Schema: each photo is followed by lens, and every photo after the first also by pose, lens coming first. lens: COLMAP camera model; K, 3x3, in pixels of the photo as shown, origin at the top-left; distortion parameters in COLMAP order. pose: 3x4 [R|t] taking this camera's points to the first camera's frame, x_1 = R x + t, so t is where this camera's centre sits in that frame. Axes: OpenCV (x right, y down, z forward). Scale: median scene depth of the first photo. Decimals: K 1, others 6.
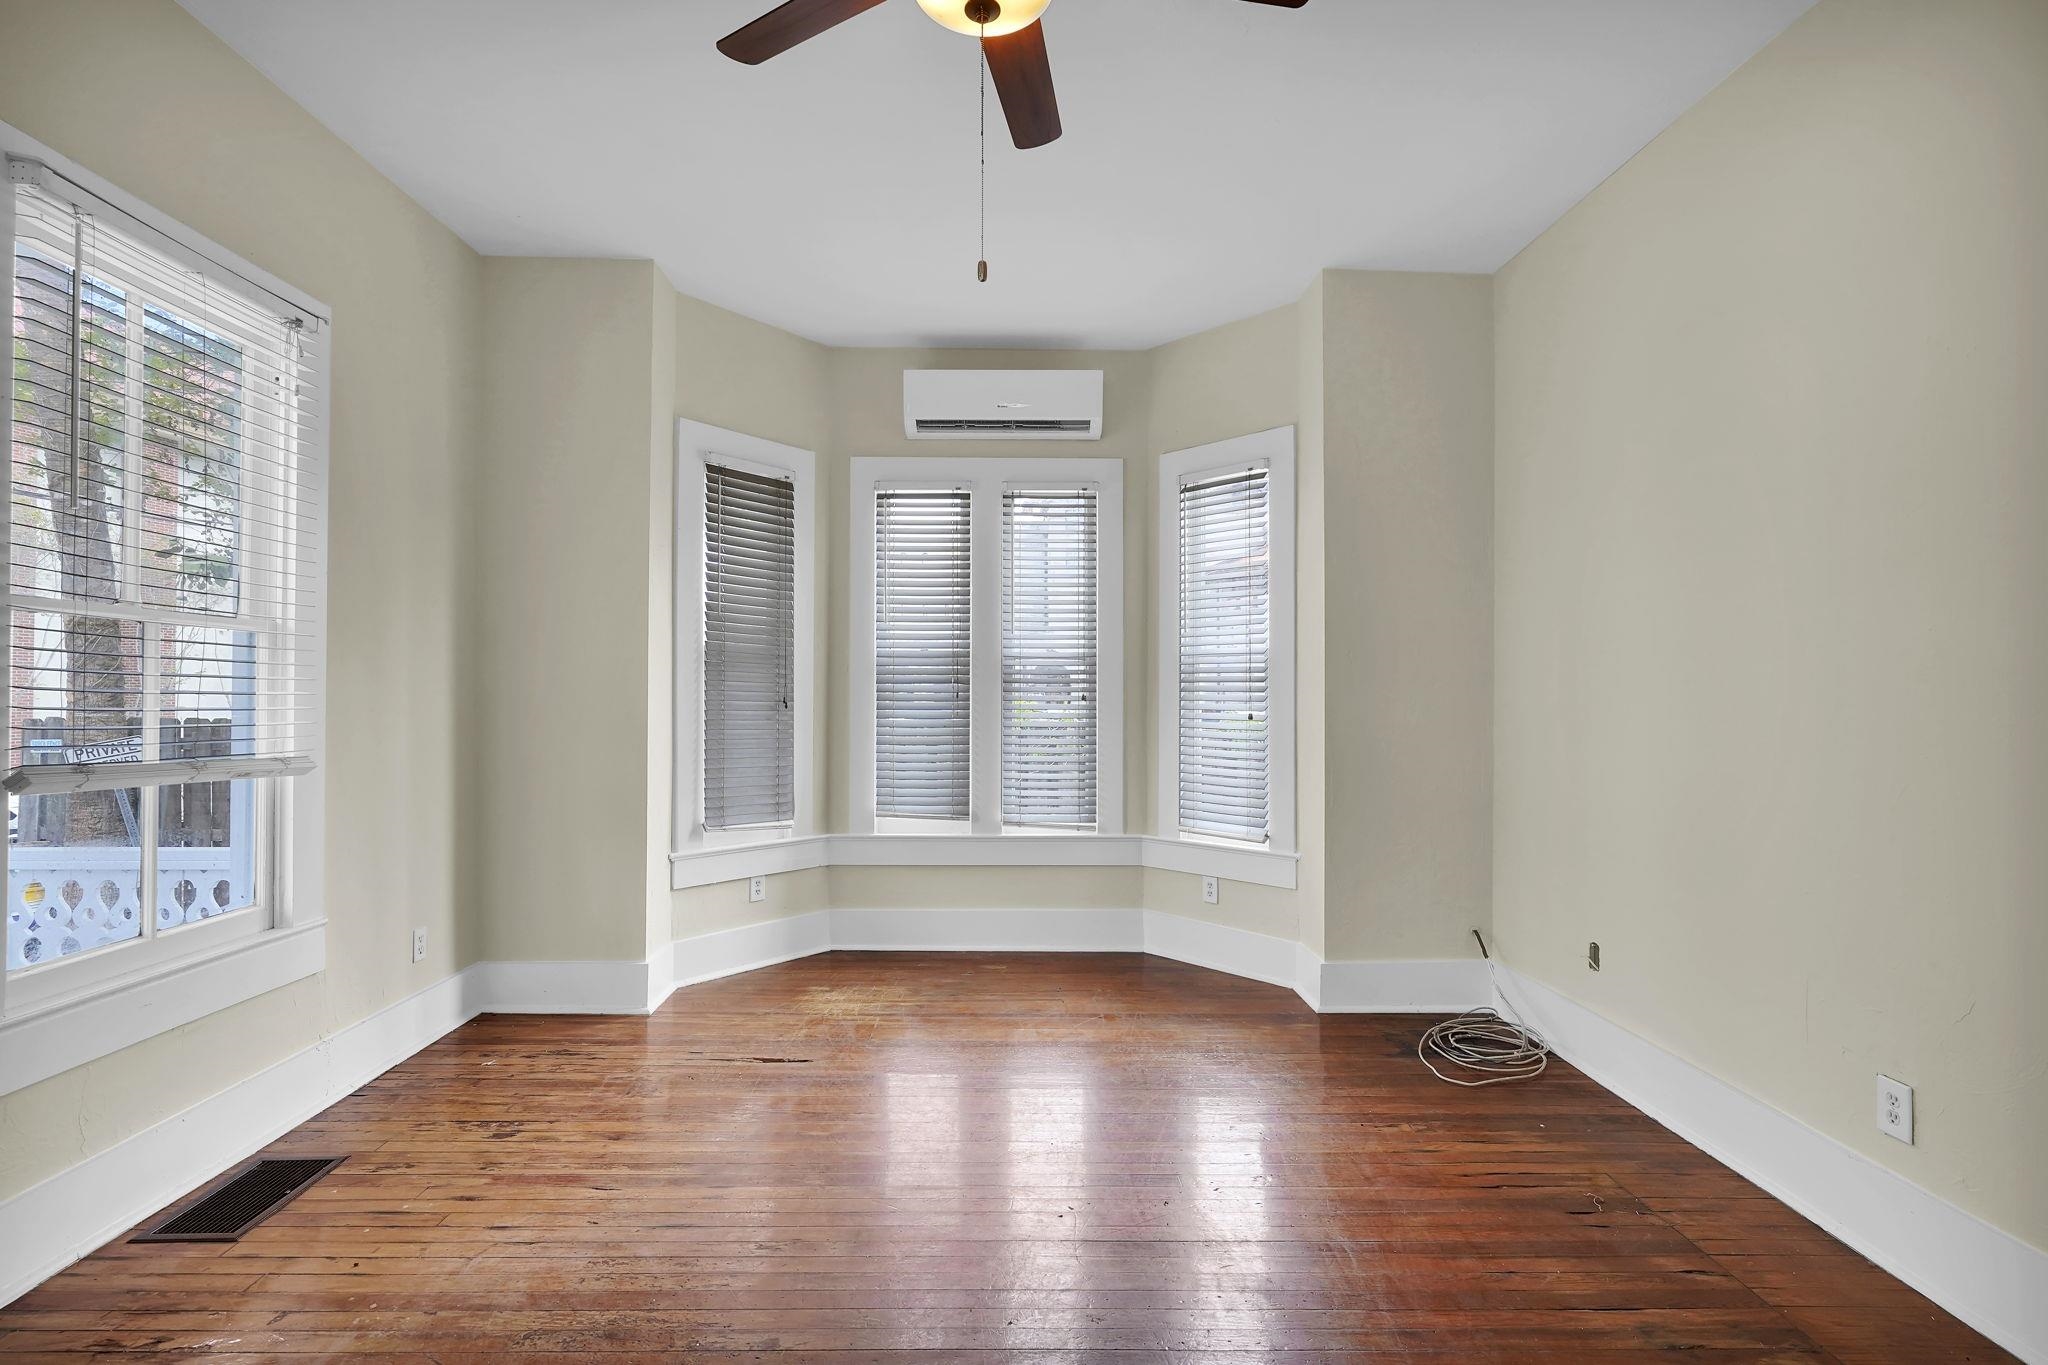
lens RADIAL K [[937.5, 0, 1011.5], [0, 937.5, 688.3], [0, 0, 1]] dist [-0.011315, 0.002373]
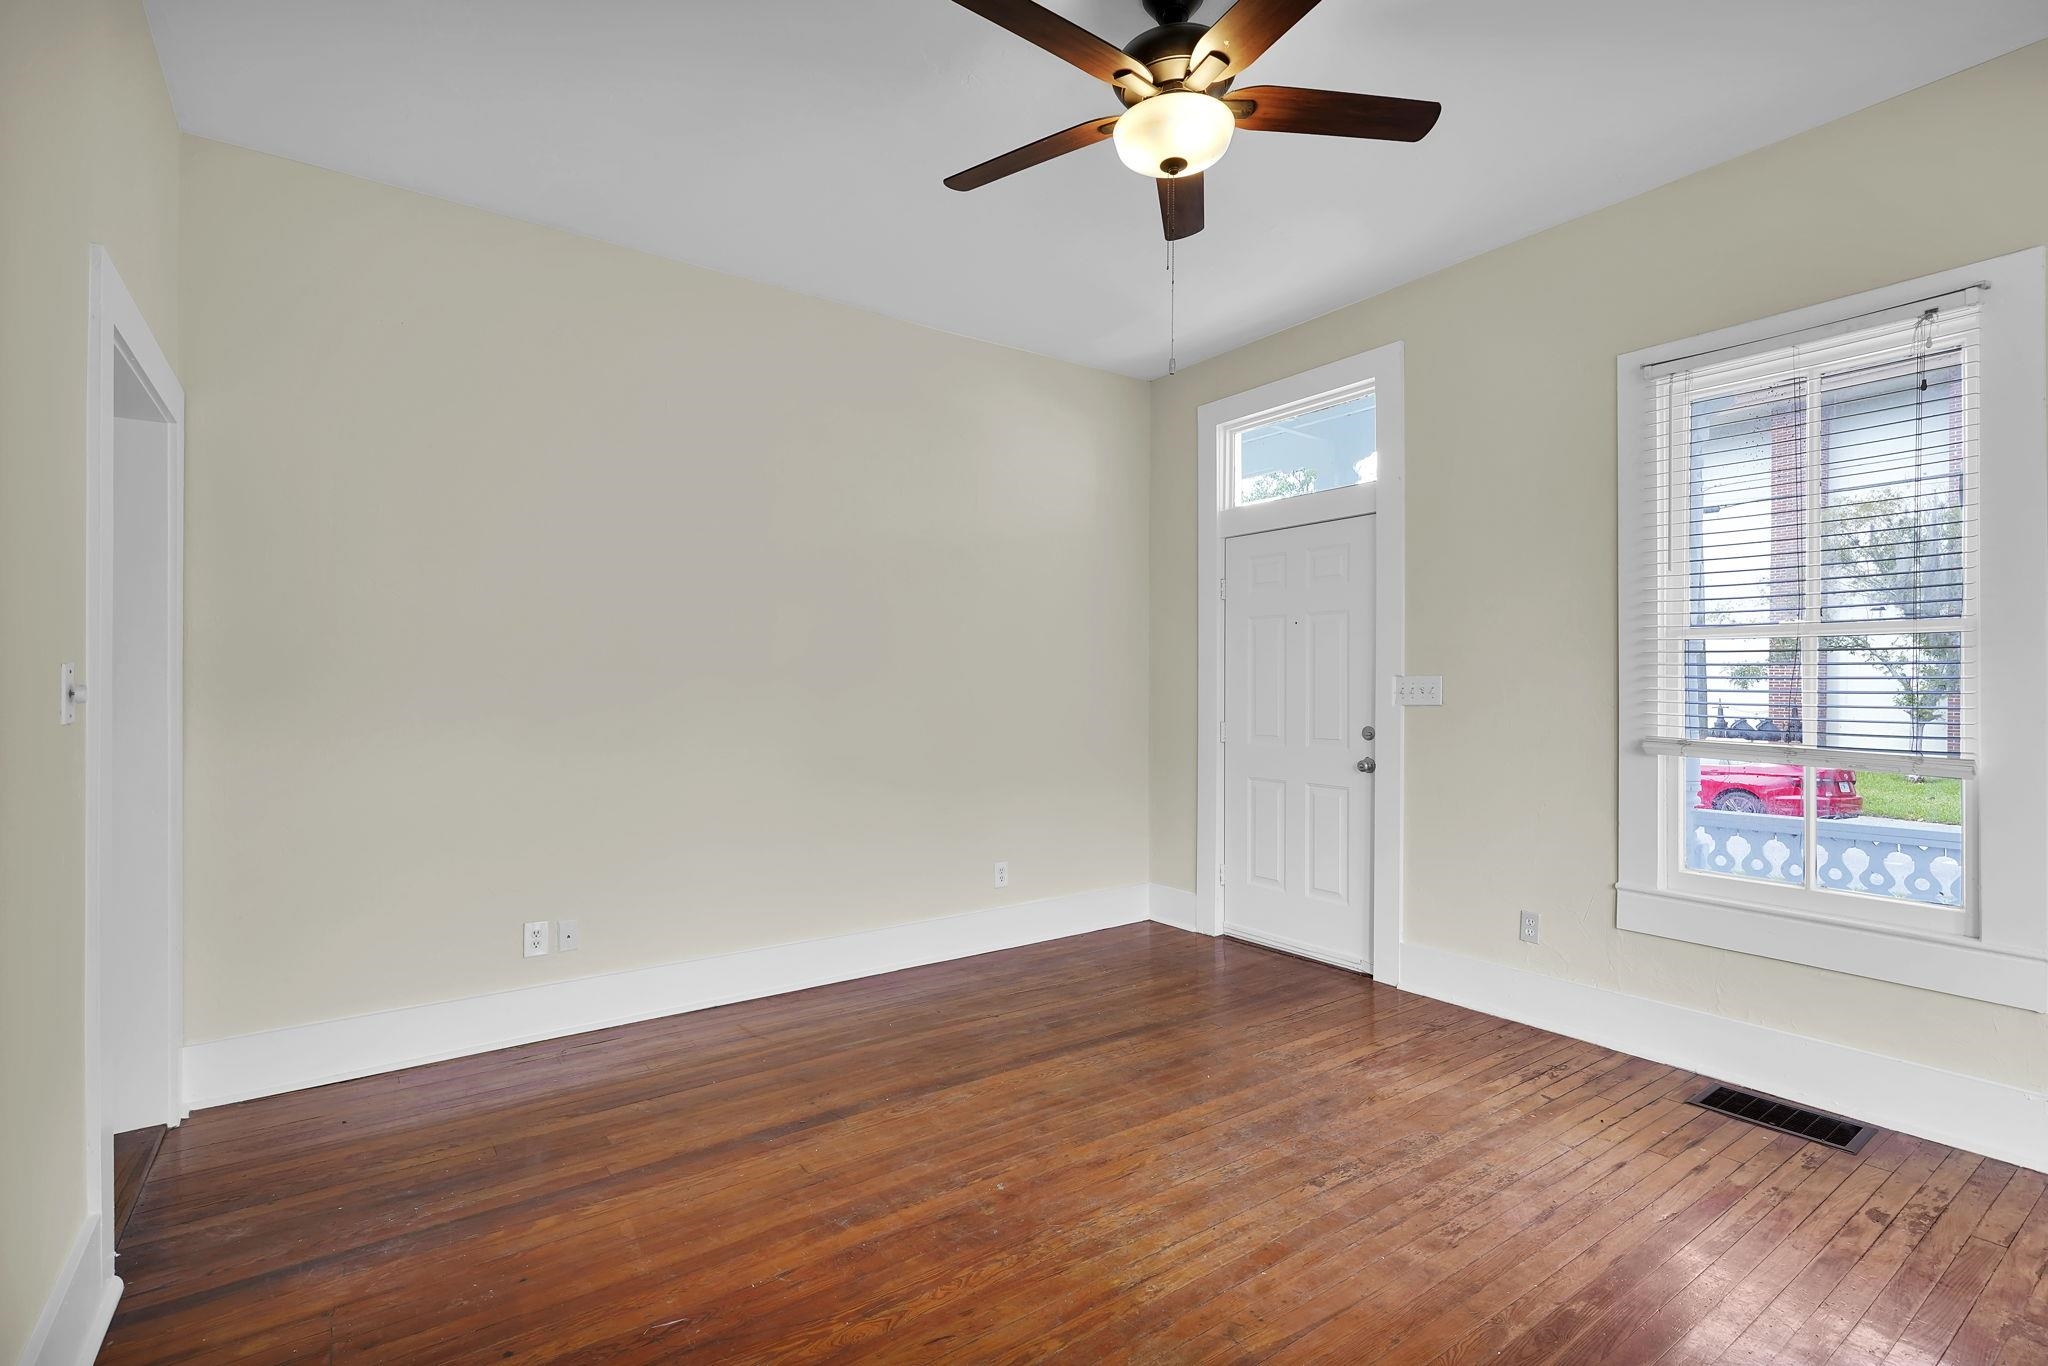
lens RADIAL K [[937.5, 0, 1020.1], [0, 937.5, 685.7], [0, 0, 1]] dist [-0.011315, 0.002373]
pose [[-0.825802, -0.007987, -0.563904, 0.574364], [-0.000073, 0.999901, -0.014056, 0.012336], [0.563960, -0.011566, -0.825721, 1.271013]]
